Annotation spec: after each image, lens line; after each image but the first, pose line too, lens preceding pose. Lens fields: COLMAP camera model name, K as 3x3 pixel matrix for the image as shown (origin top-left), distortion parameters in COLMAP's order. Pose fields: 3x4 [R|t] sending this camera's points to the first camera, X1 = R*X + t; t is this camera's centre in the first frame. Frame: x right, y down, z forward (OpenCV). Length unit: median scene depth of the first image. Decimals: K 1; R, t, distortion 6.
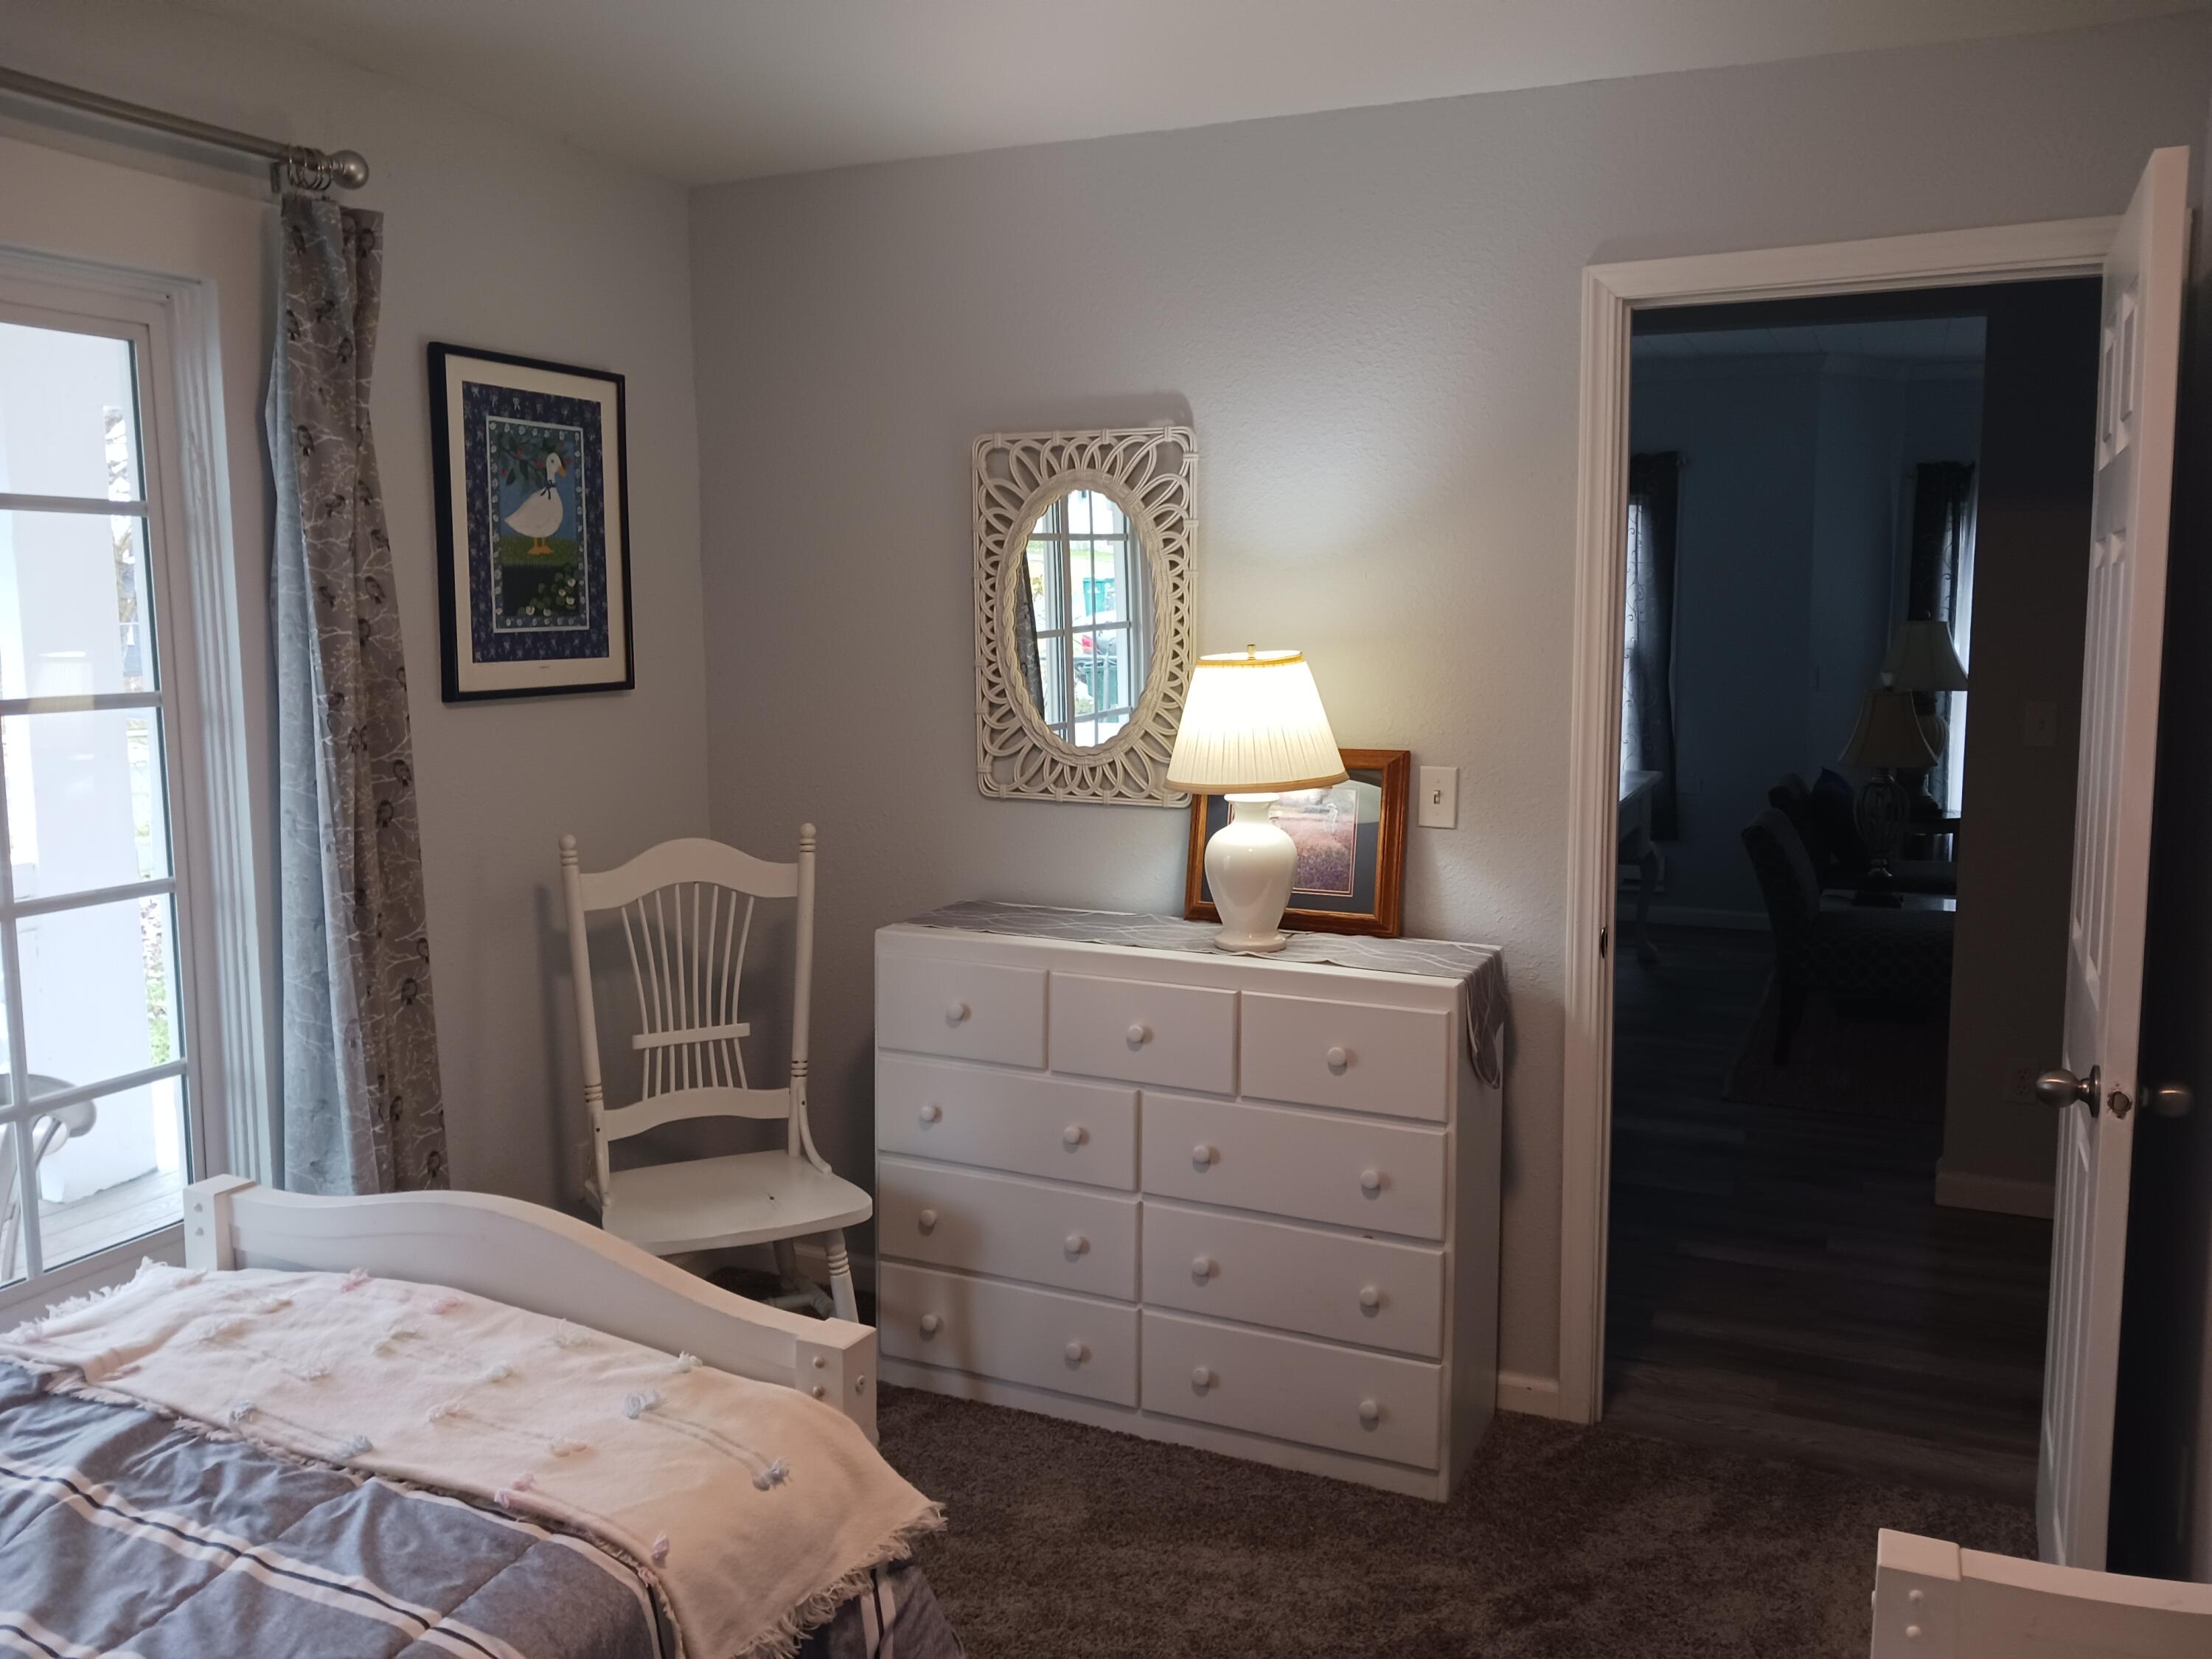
lens RADIAL K [[1721.9, 0, 1110.8], [0, 1721.9, 794.0], [0, 0, 1]] dist [0.080190, -0.090831]
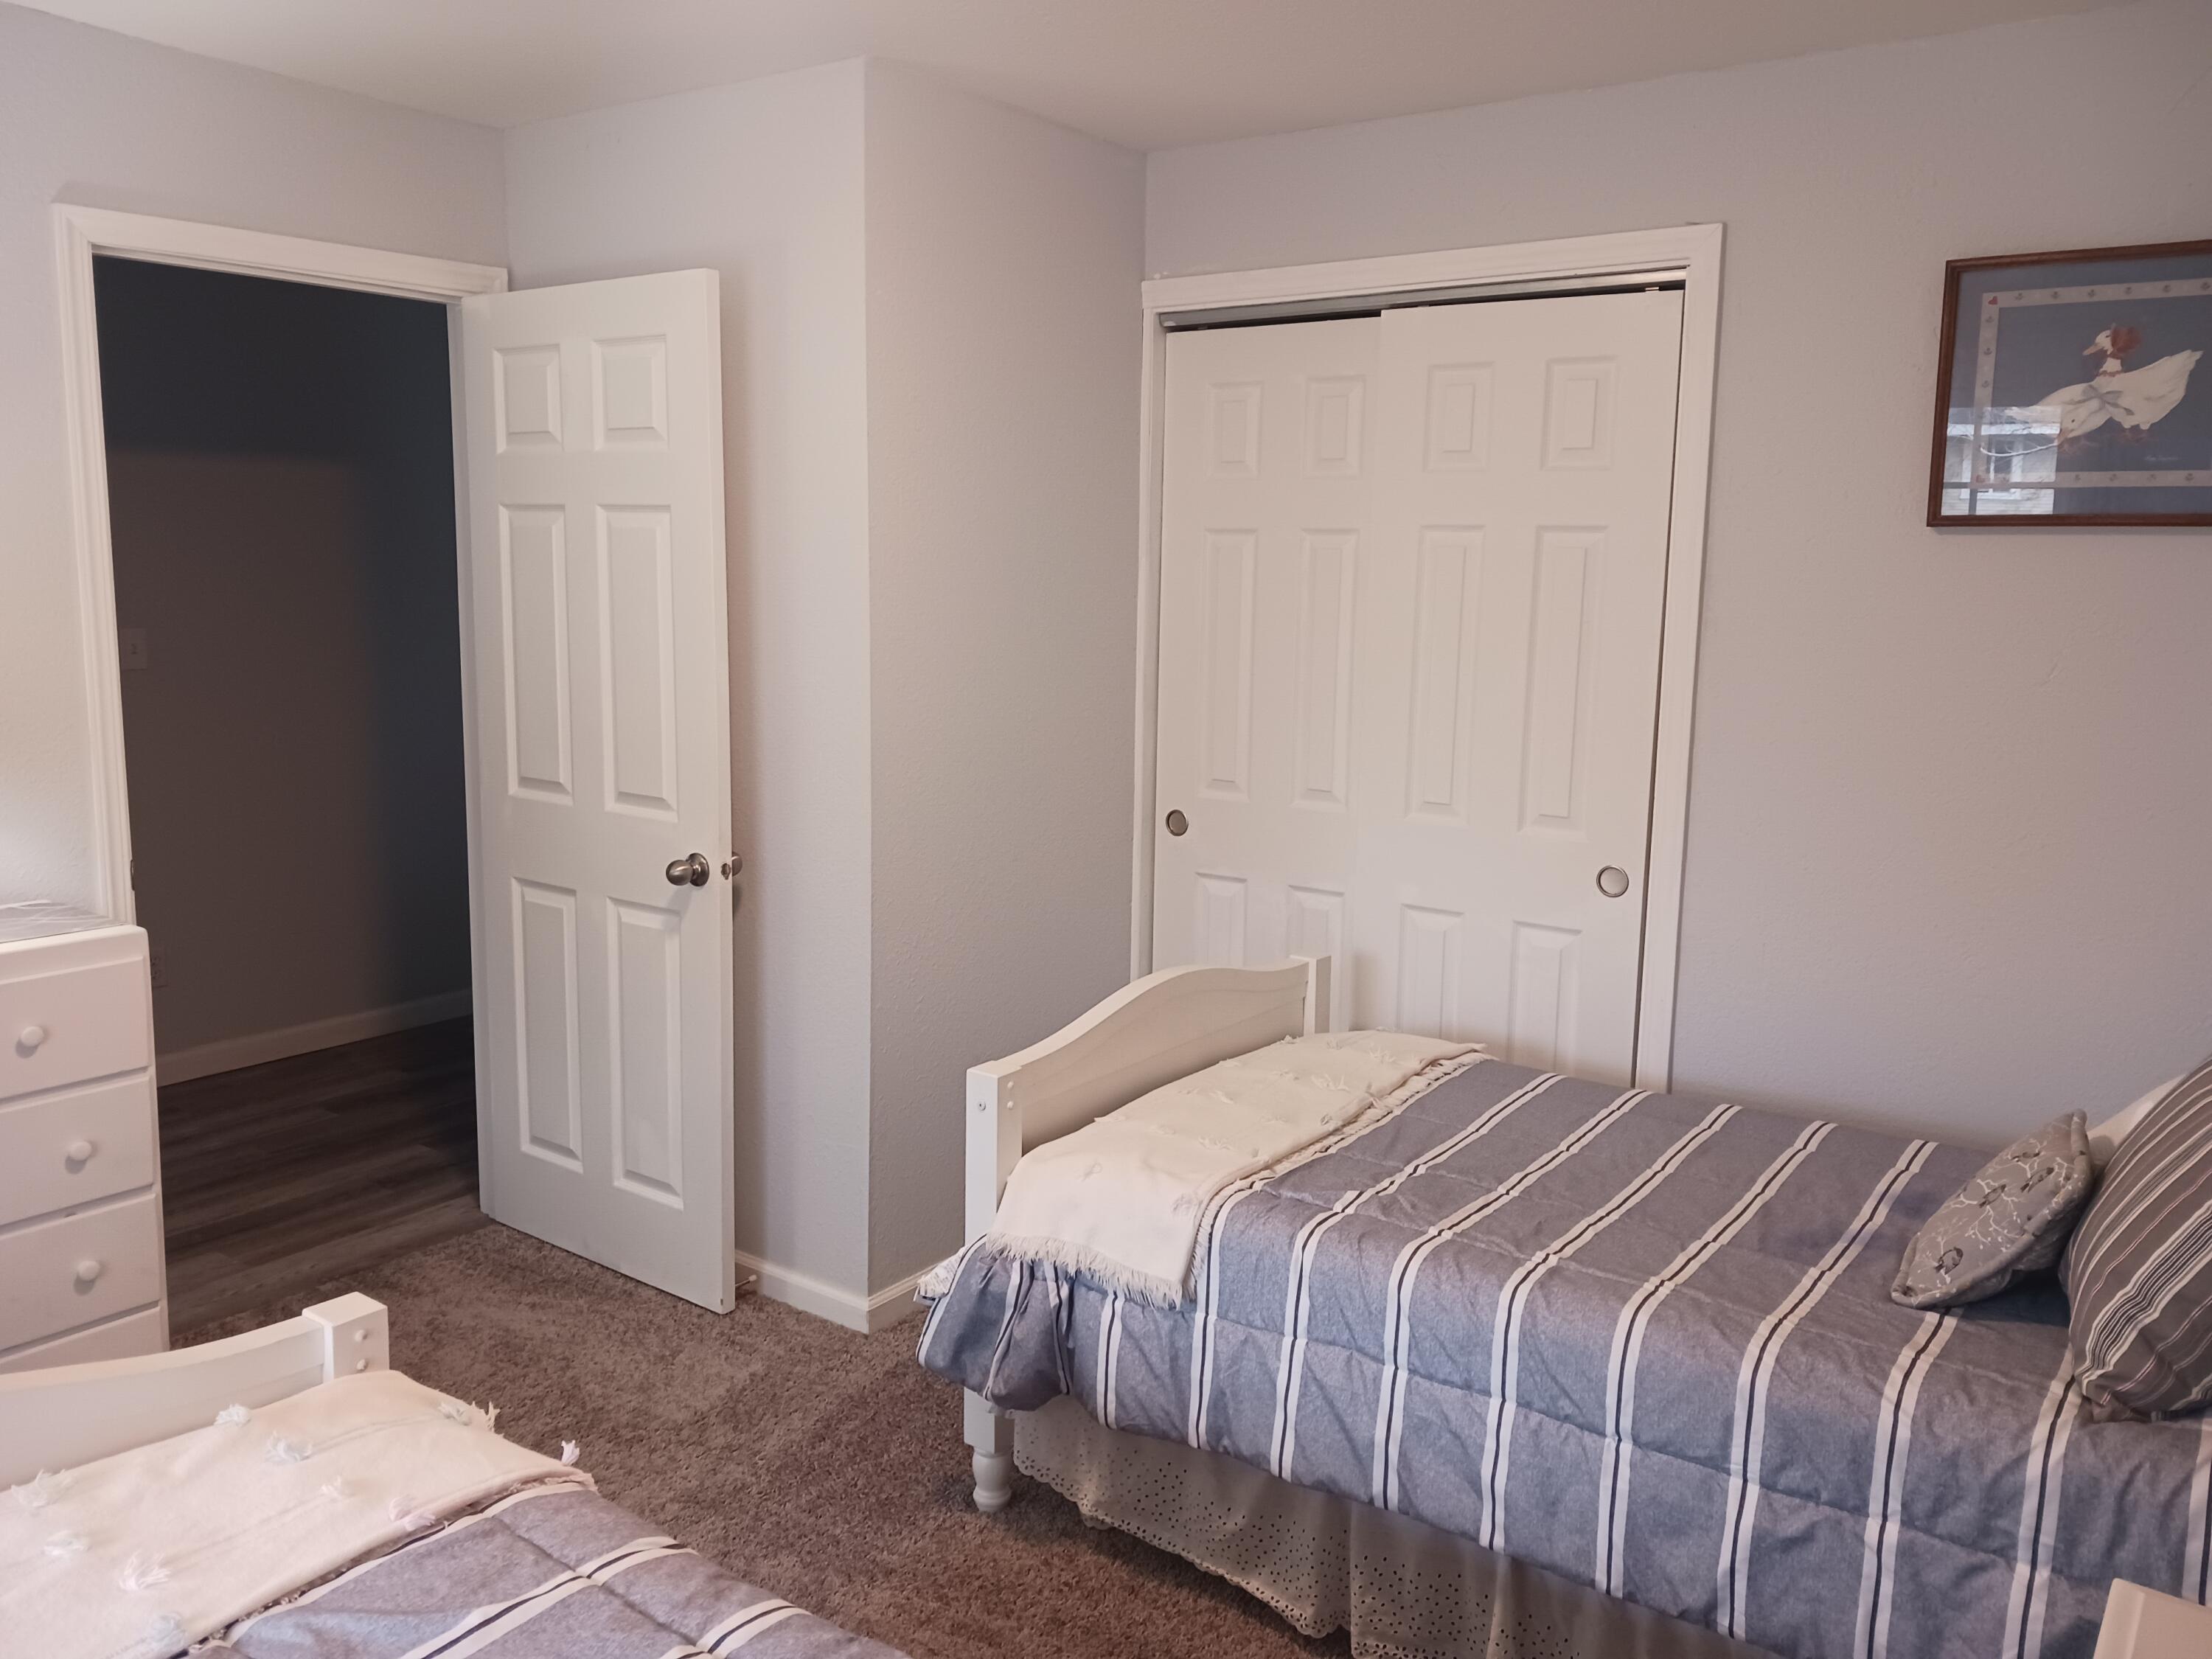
lens RADIAL K [[1721.9, 0, 1110.8], [0, 1721.9, 794.0], [0, 0, 1]] dist [0.080190, -0.090831]
pose [[0.193152, -0.135238, 0.971804, -0.973616], [0.085919, 0.988982, 0.120552, -0.059526], [-0.977400, 0.060212, 0.202644, 0.354461]]
